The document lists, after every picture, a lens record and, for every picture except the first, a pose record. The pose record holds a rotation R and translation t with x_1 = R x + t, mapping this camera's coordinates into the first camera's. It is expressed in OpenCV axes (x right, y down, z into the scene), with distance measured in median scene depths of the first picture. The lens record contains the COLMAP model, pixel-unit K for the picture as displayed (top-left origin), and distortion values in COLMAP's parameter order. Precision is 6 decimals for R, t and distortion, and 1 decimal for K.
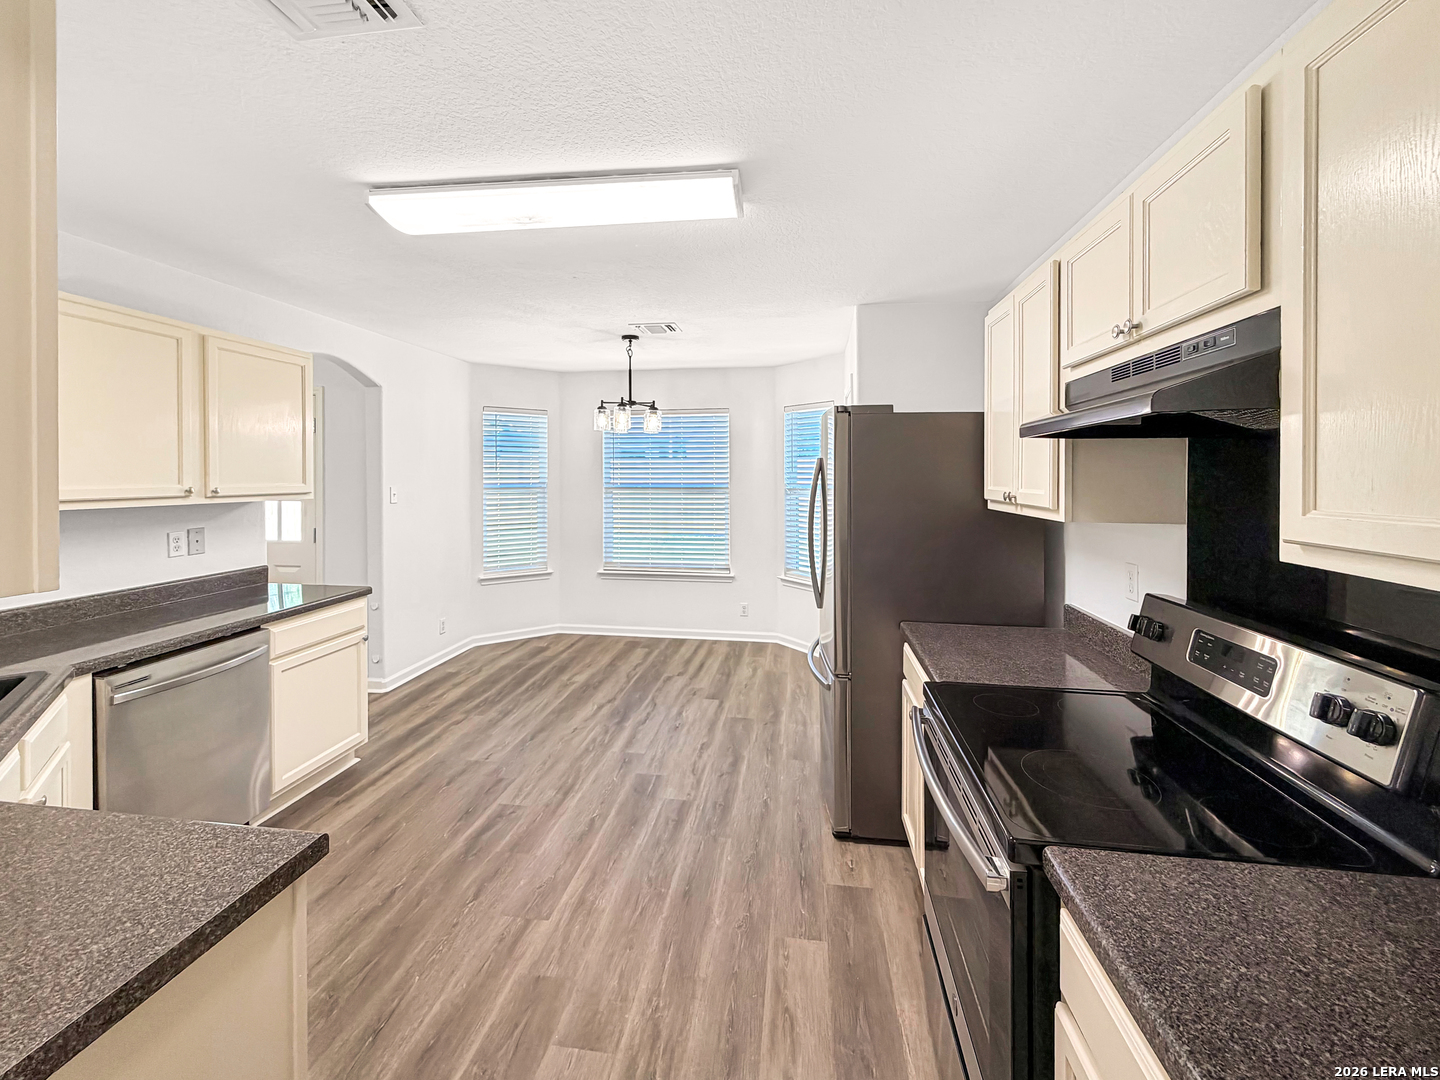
lens RADIAL K [[596.1, 0, 712.6], [0, 596.1, 492.4], [0, 0, 1]] dist [0.000439, 0.000210]
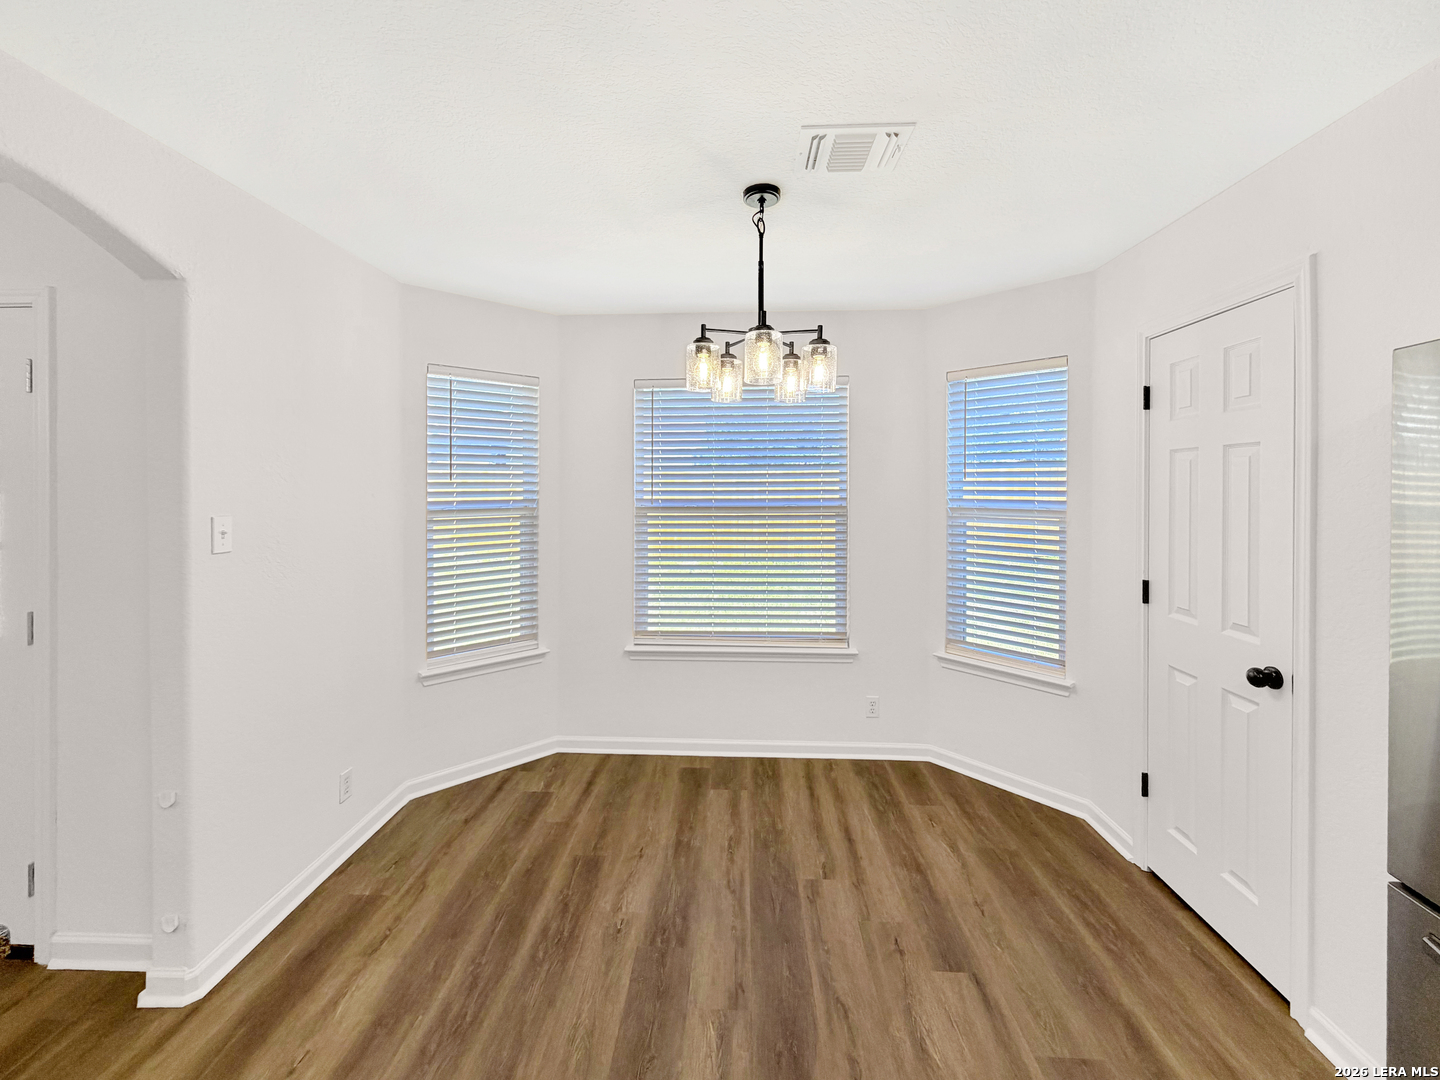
lens RADIAL K [[596.1, 0, 712.6], [0, 596.1, 492.4], [0, 0, 1]] dist [0.000439, 0.000210]
pose [[0.995396, -0.006006, 0.095662, -0.332517], [0.007938, 0.999772, -0.019830, -0.023021], [-0.095521, 0.020498, 0.995216, 0.809260]]
